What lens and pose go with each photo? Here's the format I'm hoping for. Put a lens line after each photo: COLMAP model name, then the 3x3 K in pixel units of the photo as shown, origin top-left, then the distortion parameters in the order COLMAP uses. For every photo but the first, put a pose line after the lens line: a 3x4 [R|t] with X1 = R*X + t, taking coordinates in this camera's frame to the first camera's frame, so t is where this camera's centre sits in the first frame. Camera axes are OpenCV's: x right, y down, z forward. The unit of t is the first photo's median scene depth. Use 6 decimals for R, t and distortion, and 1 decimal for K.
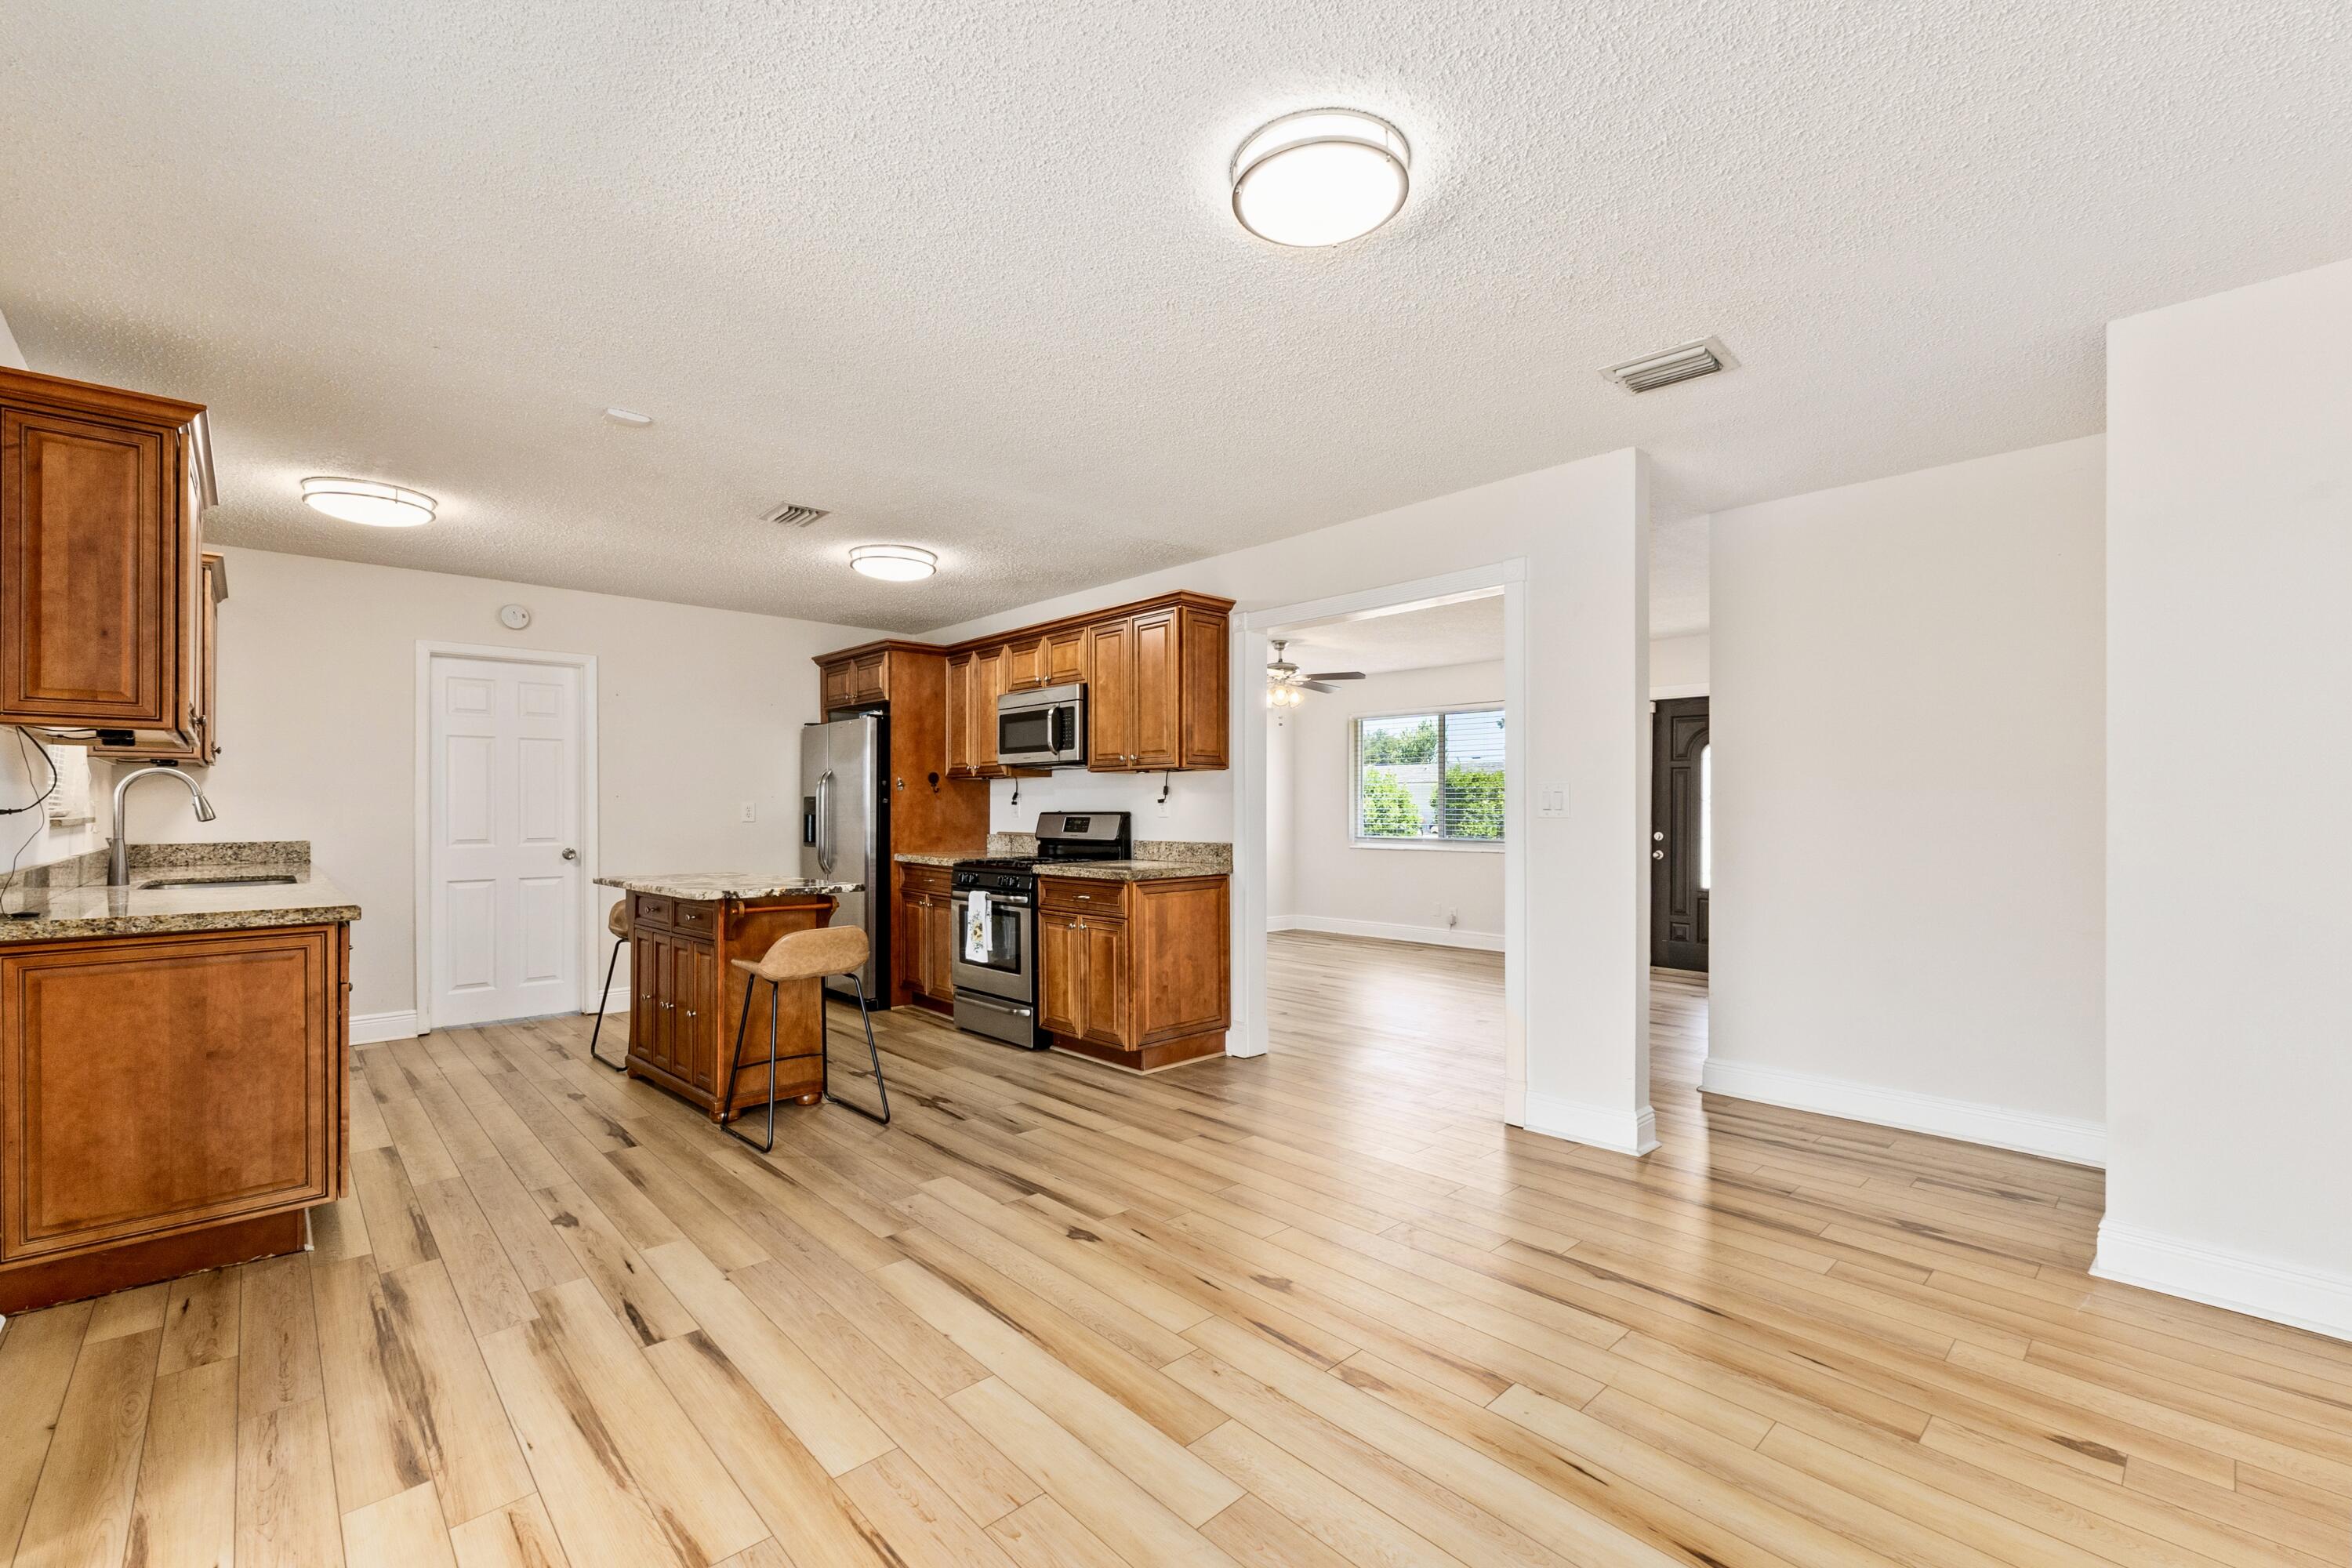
lens RADIAL K [[994.9, 0, 1183.8], [0, 994.9, 802.8], [0, 0, 1]] dist [0.003295, 0.000296]
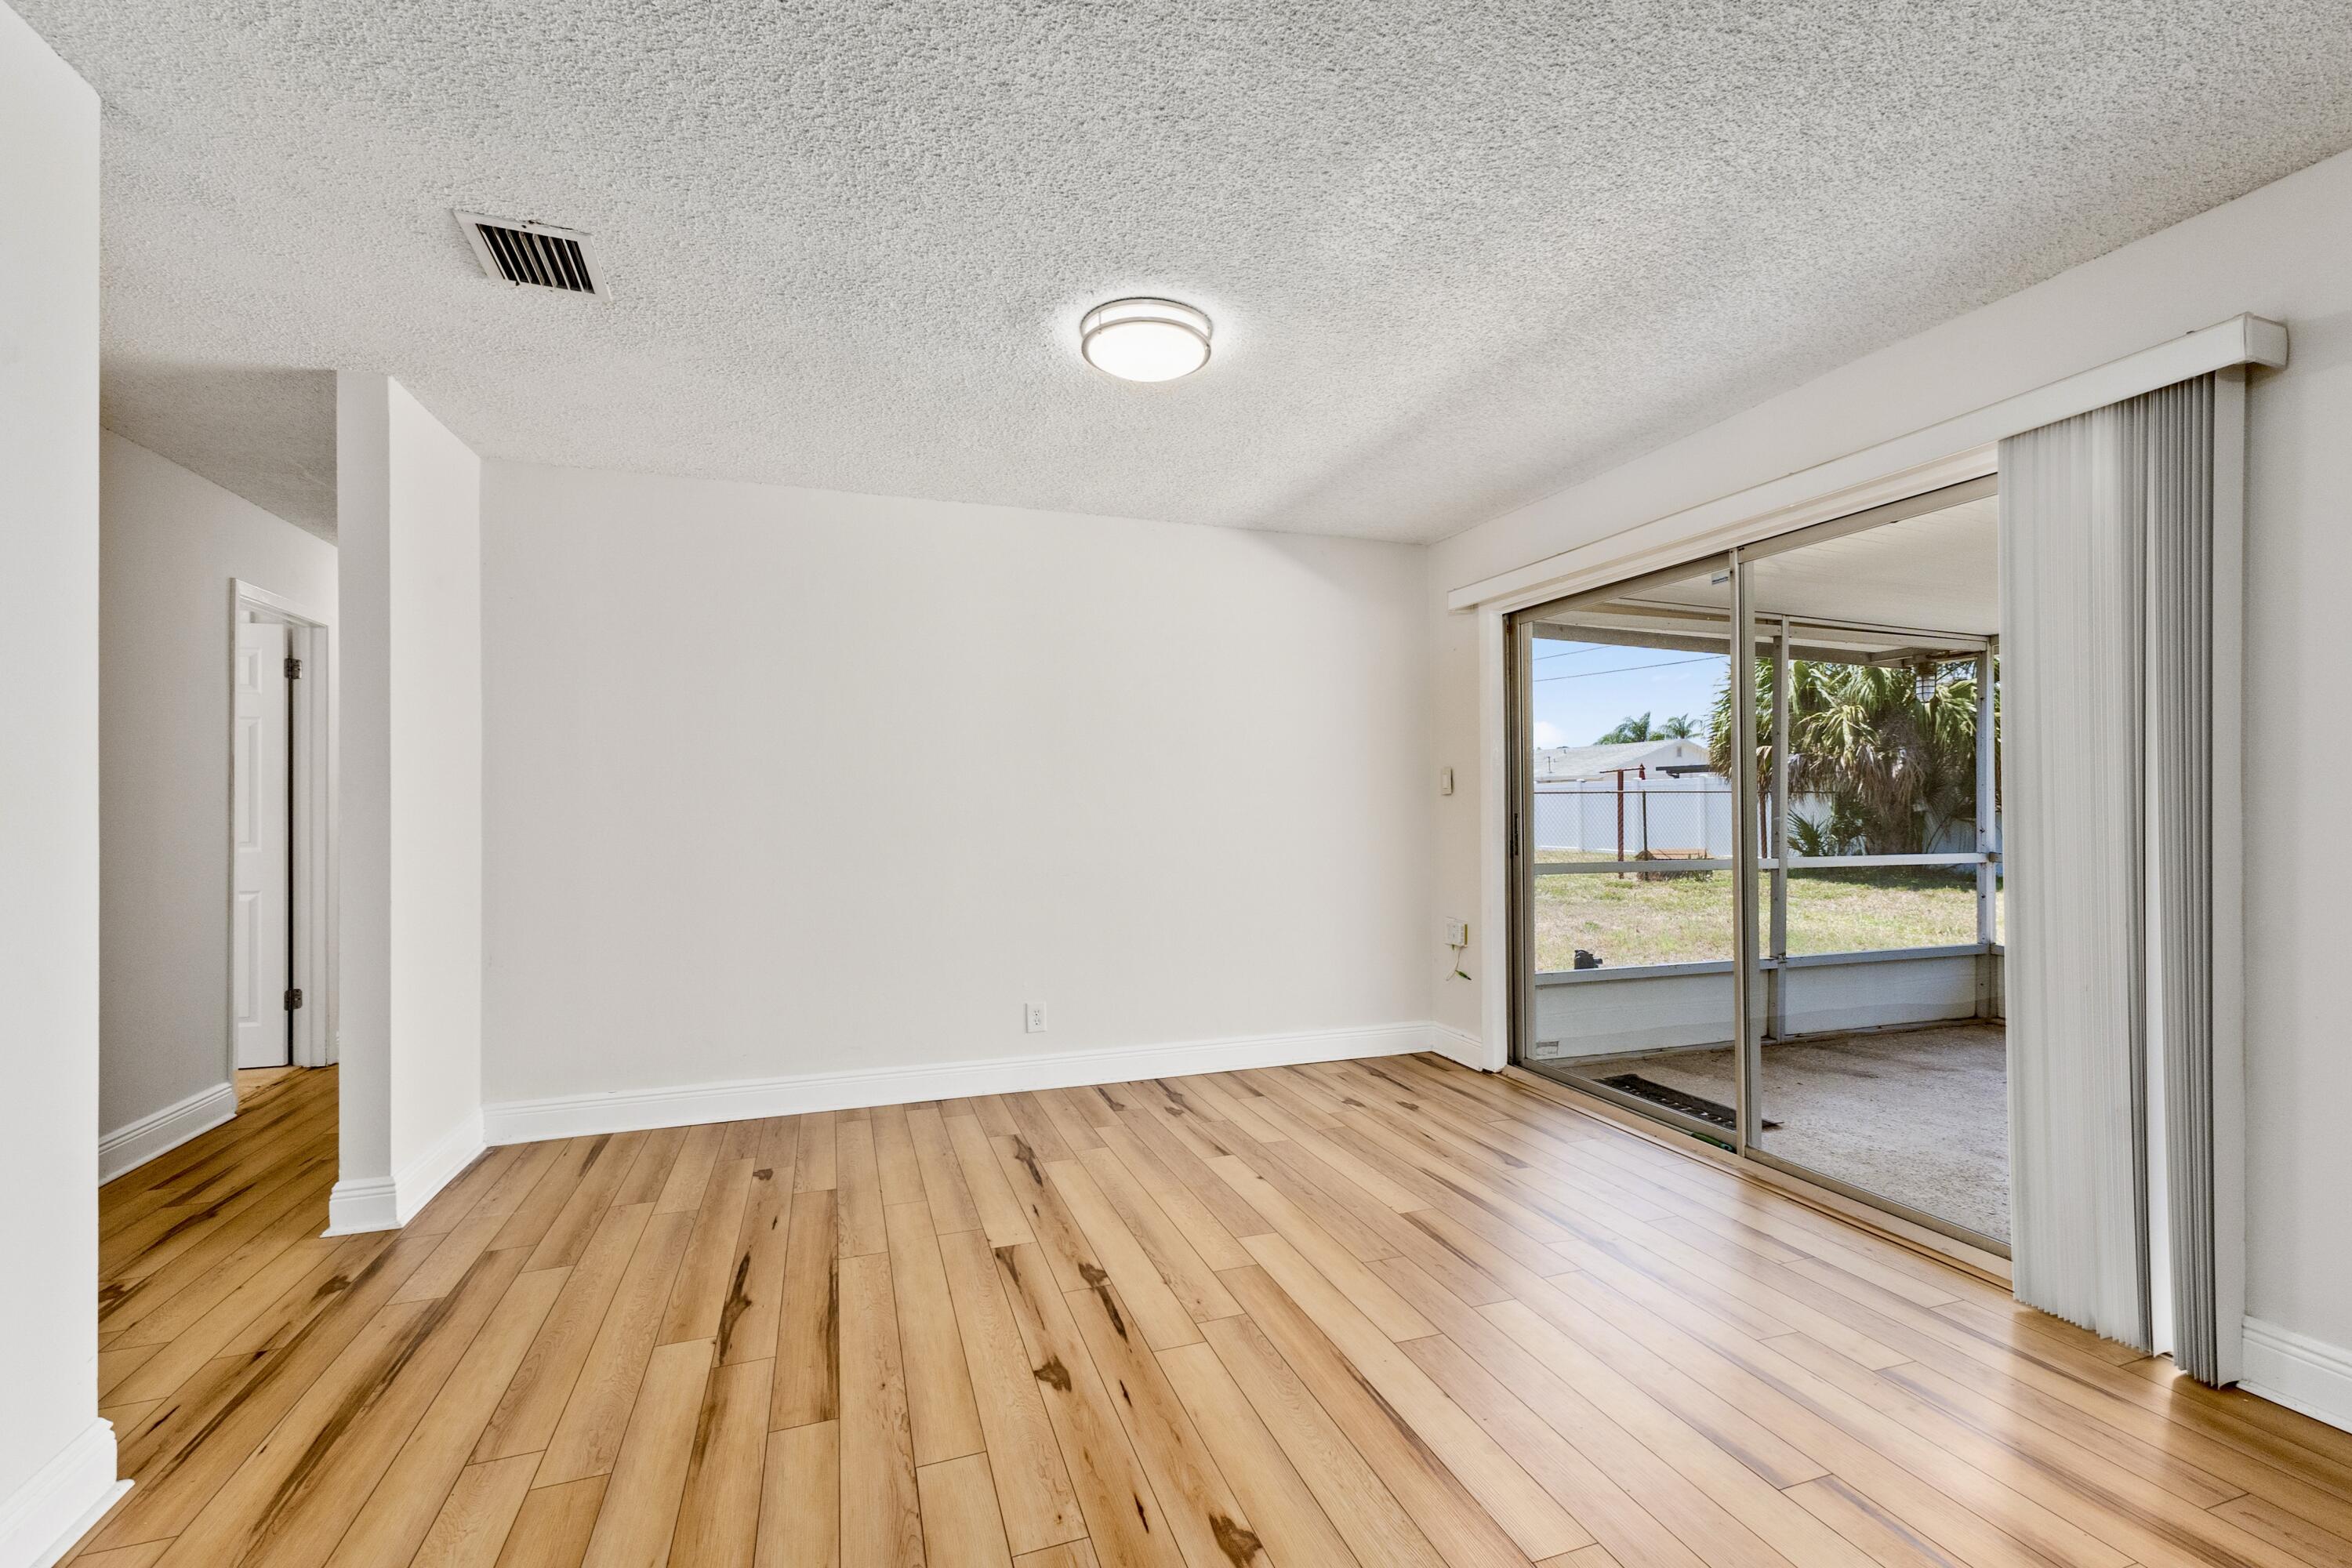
lens RADIAL K [[994.9, 0, 1183.8], [0, 994.9, 802.8], [0, 0, 1]] dist [0.003295, 0.000296]
pose [[-0.913061, 0.003742, 0.407806, -0.184078], [0.002724, 0.999992, -0.003077, 0.003264], [-0.407814, -0.001699, -0.913063, 0.904872]]
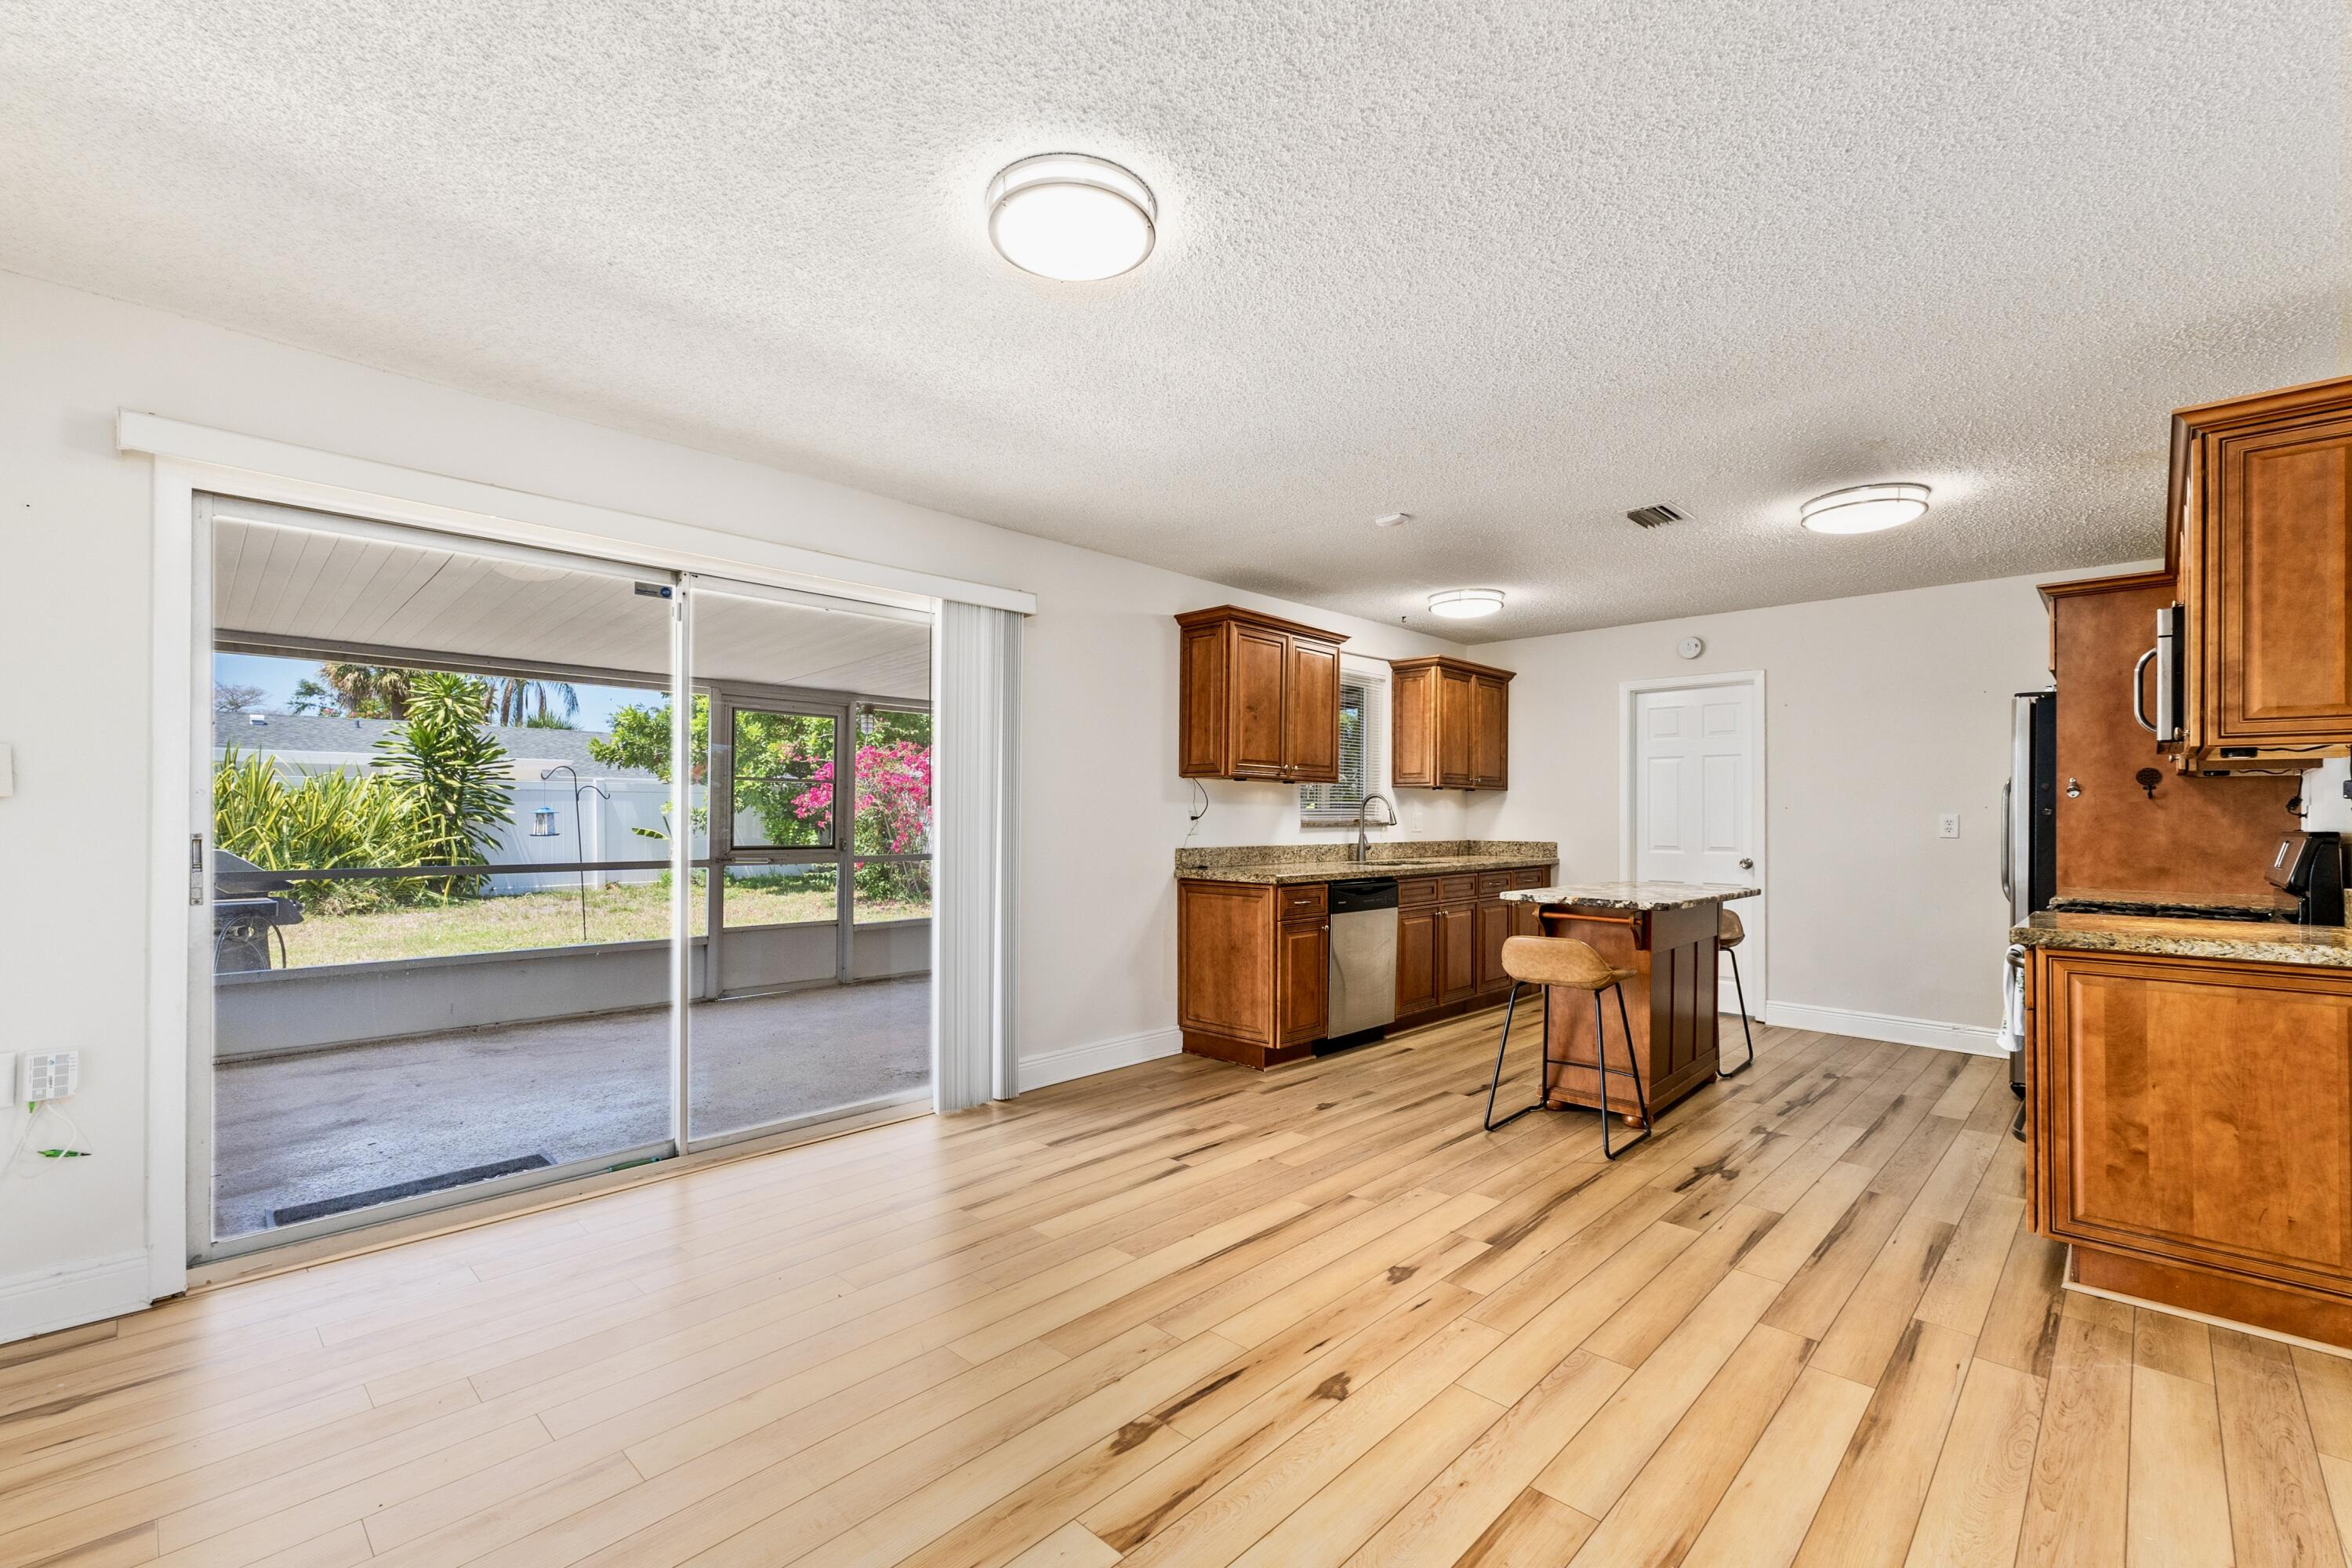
lens RADIAL K [[998.3, 0, 1182.7], [0, 998.3, 805.4], [0, 0, 1]] dist [0.005480, -0.000148]
pose [[0.049739, -0.009096, -0.998721, 0.487552], [-0.001186, 0.999957, -0.009167, 0.000909], [0.998762, 0.001641, 0.049726, 0.438244]]
